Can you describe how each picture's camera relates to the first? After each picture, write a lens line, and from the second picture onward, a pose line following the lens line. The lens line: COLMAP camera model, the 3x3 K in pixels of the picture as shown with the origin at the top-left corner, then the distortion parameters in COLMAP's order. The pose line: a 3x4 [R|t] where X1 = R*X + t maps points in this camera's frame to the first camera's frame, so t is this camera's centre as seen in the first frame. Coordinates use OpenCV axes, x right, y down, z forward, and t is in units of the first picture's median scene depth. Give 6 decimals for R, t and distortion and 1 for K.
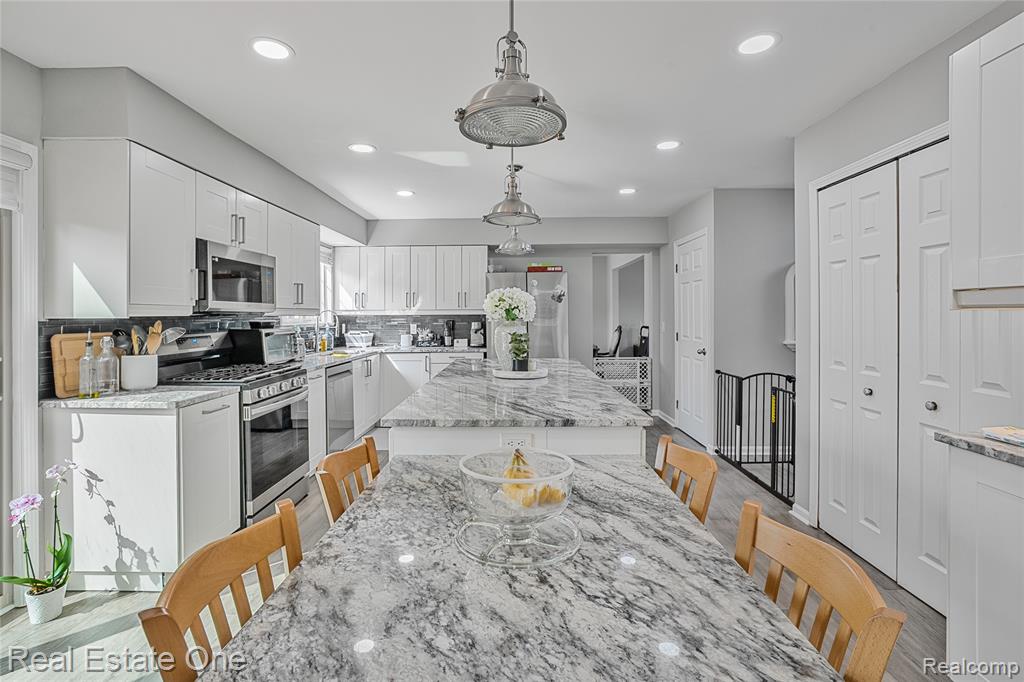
lens RADIAL K [[475.2, 0, 509.1], [0, 475.2, 314.8], [0, 0, 1]] dist [-0.045110, 0.022157]
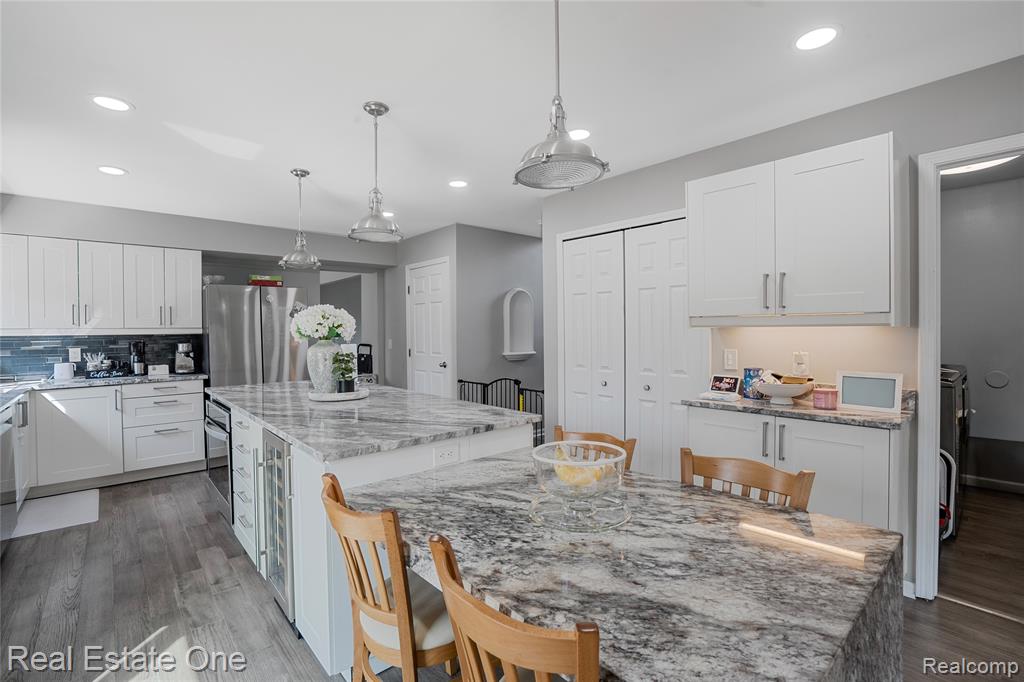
lens RADIAL K [[468.6, 0, 510.8], [0, 468.6, 336.4], [0, 0, 1]] dist [-0.057890, 0.021045]
pose [[0.735589, -0.011108, 0.677337, -0.407627], [0.006332, 0.999935, 0.009522, -0.000646], [-0.677398, -0.002716, 0.735611, 0.098225]]
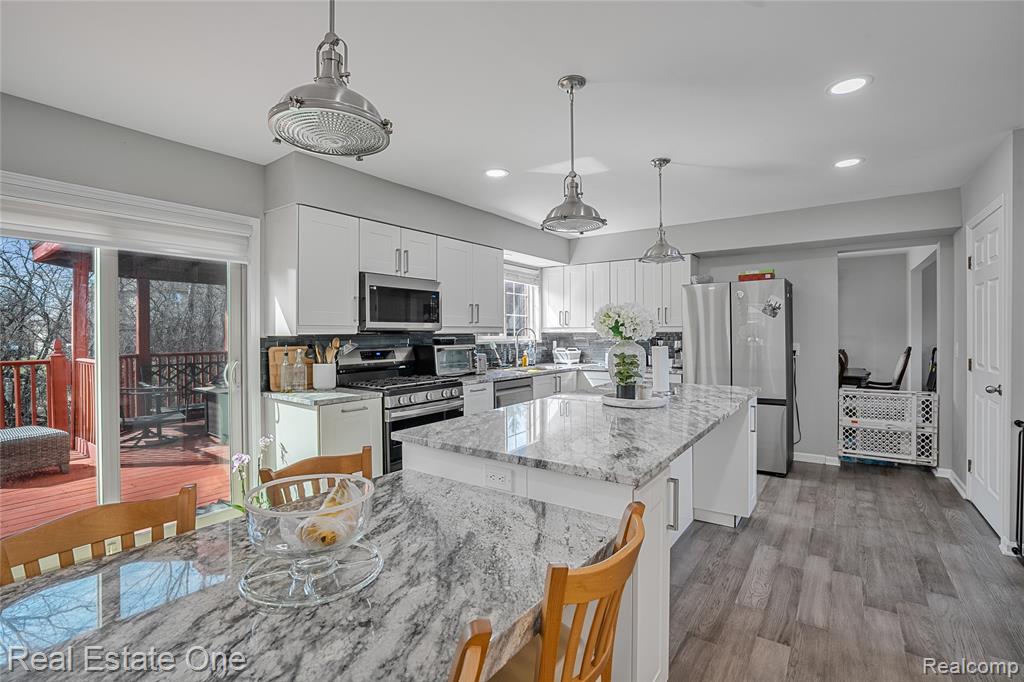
lens RADIAL K [[468.6, 0, 510.8], [0, 468.6, 336.4], [0, 0, 1]] dist [-0.057890, 0.021045]
pose [[0.820125, 0.003614, -0.572173, 0.377246], [0.002081, 0.999955, 0.009299, -0.002196], [0.572181, -0.008818, 0.820080, 0.208017]]
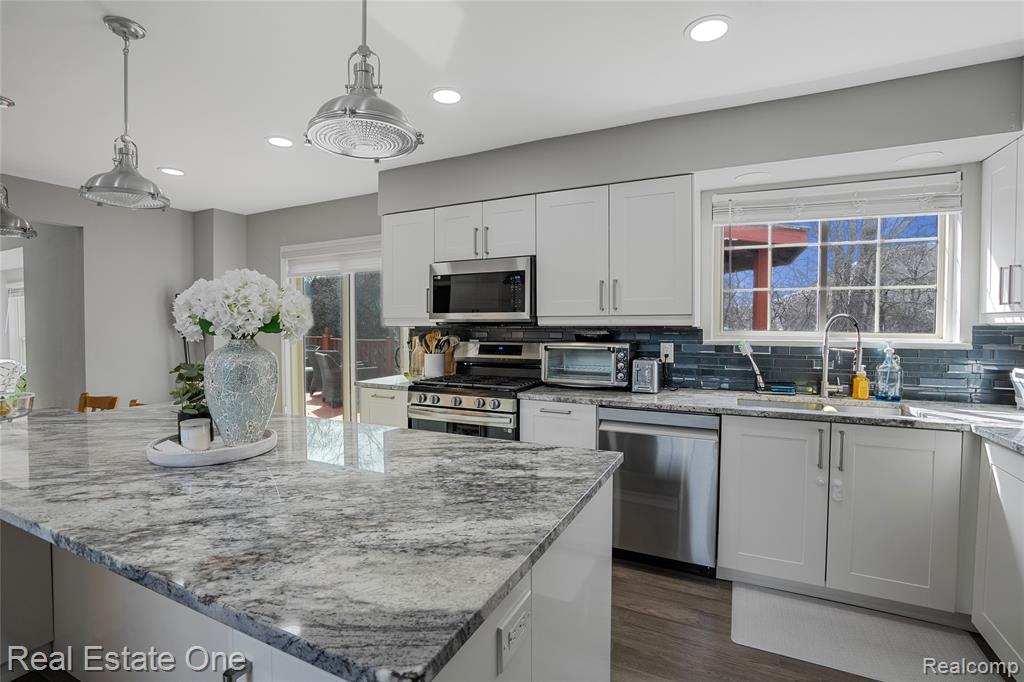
lens RADIAL K [[468.6, 0, 510.8], [0, 468.6, 336.4], [0, 0, 1]] dist [-0.057890, 0.021045]
pose [[-0.428618, 0.023154, -0.903189, 0.366025], [0.001306, 0.999686, 0.025008, -0.000572], [0.903485, 0.009539, -0.428514, 1.713787]]
